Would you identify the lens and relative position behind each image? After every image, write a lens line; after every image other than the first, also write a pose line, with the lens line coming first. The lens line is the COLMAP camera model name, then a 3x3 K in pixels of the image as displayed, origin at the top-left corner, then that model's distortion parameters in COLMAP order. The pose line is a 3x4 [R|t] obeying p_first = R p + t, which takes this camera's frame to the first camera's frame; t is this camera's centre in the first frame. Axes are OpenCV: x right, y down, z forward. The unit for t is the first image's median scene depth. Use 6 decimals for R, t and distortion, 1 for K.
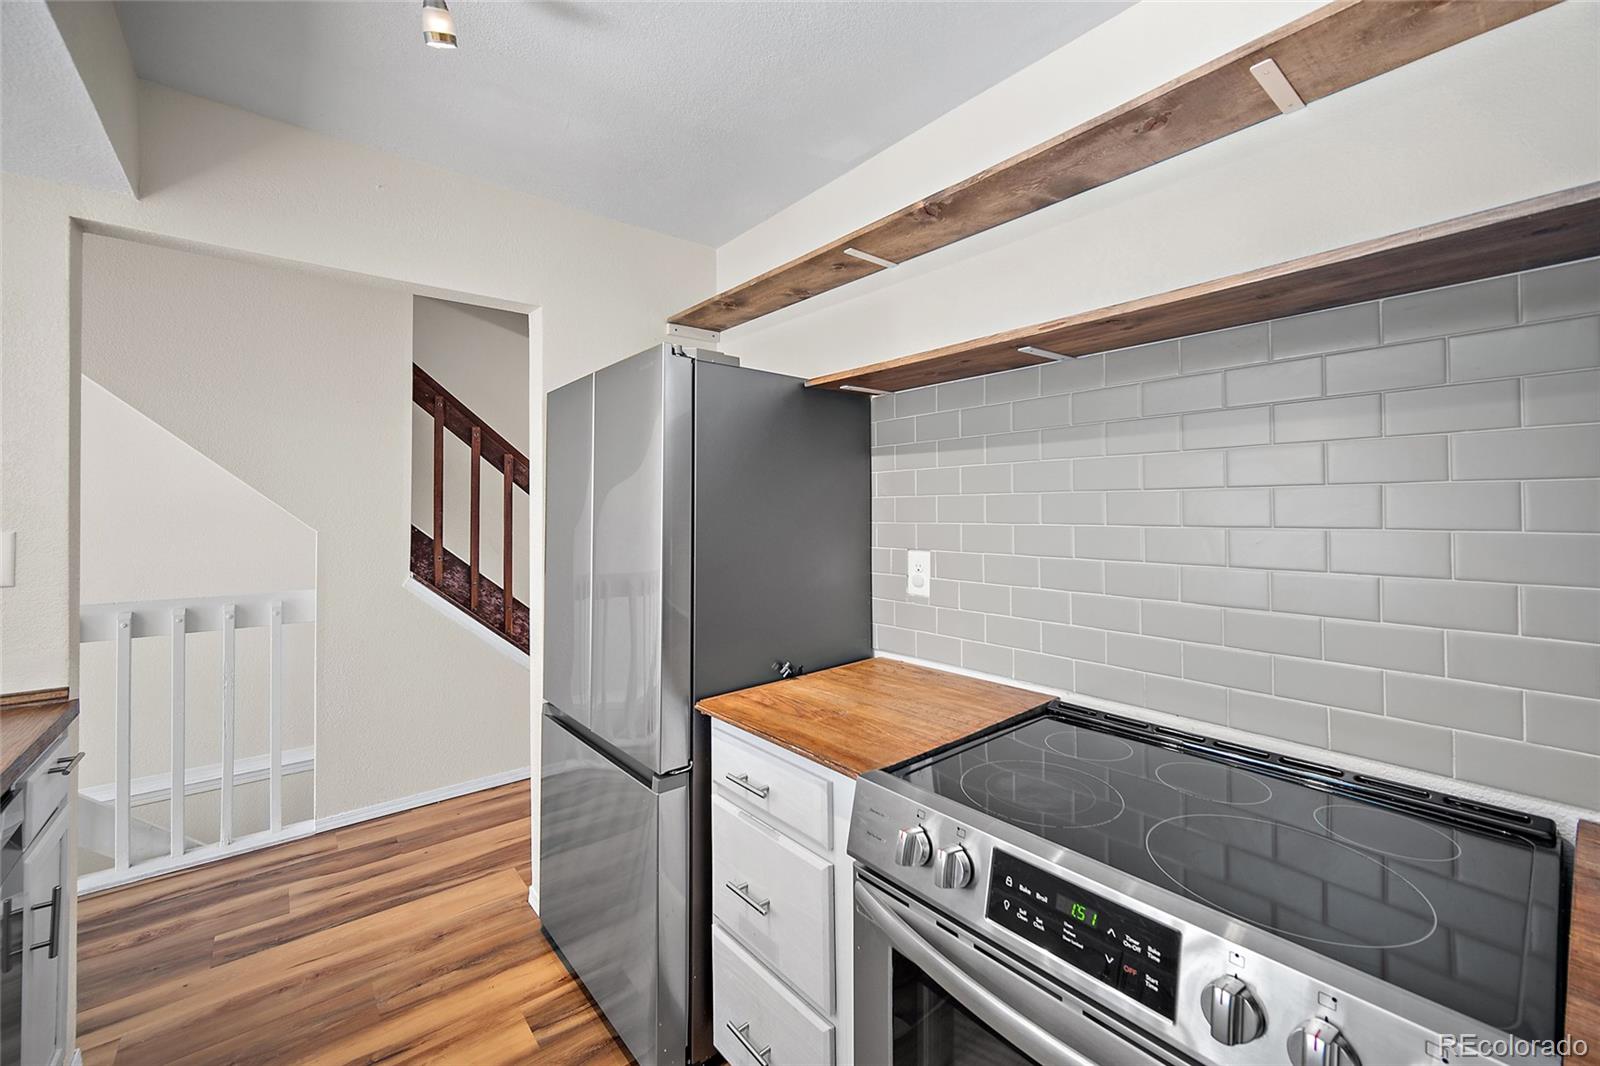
lens RADIAL K [[630.6, 0, 793.7], [0, 630.6, 528.1], [0, 0, 1]] dist [0.000244, -0.000380]
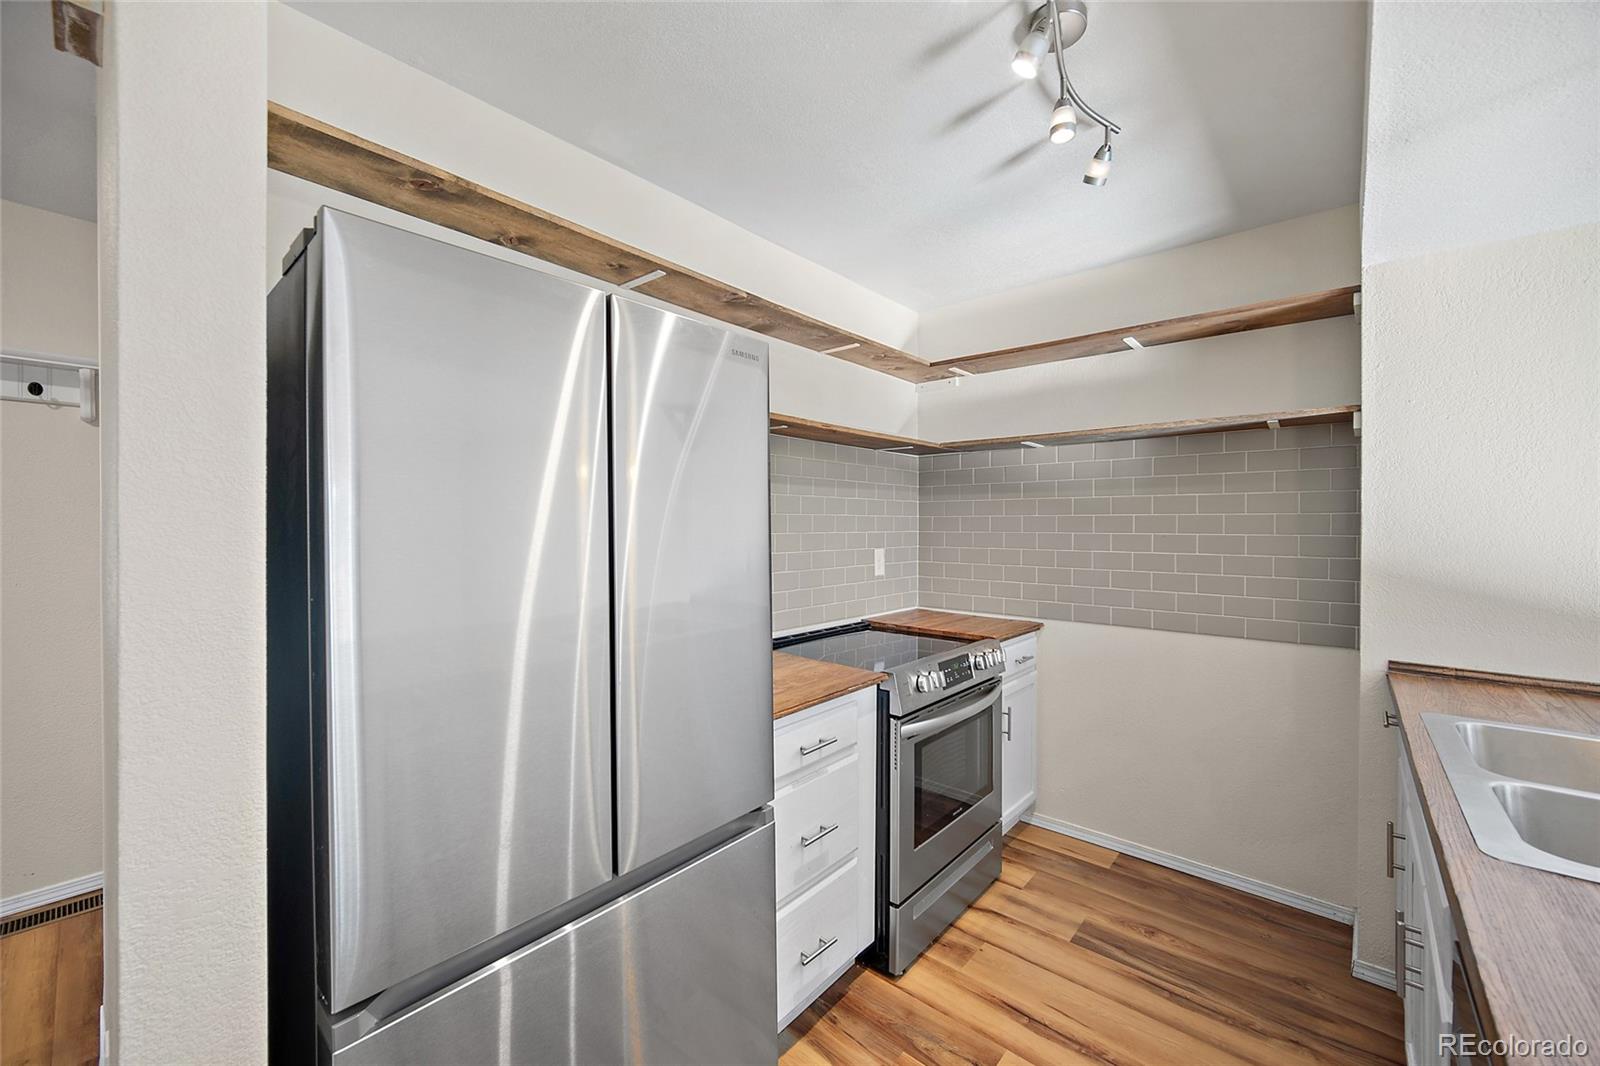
lens RADIAL K [[630.6, 0, 793.7], [0, 630.6, 528.1], [0, 0, 1]] dist [0.000244, -0.000380]
pose [[-0.144170, -0.011260, 0.989489, -0.850338], [0.012485, 0.999835, 0.013196, -0.023639], [-0.989474, 0.014256, -0.144005, 0.810179]]
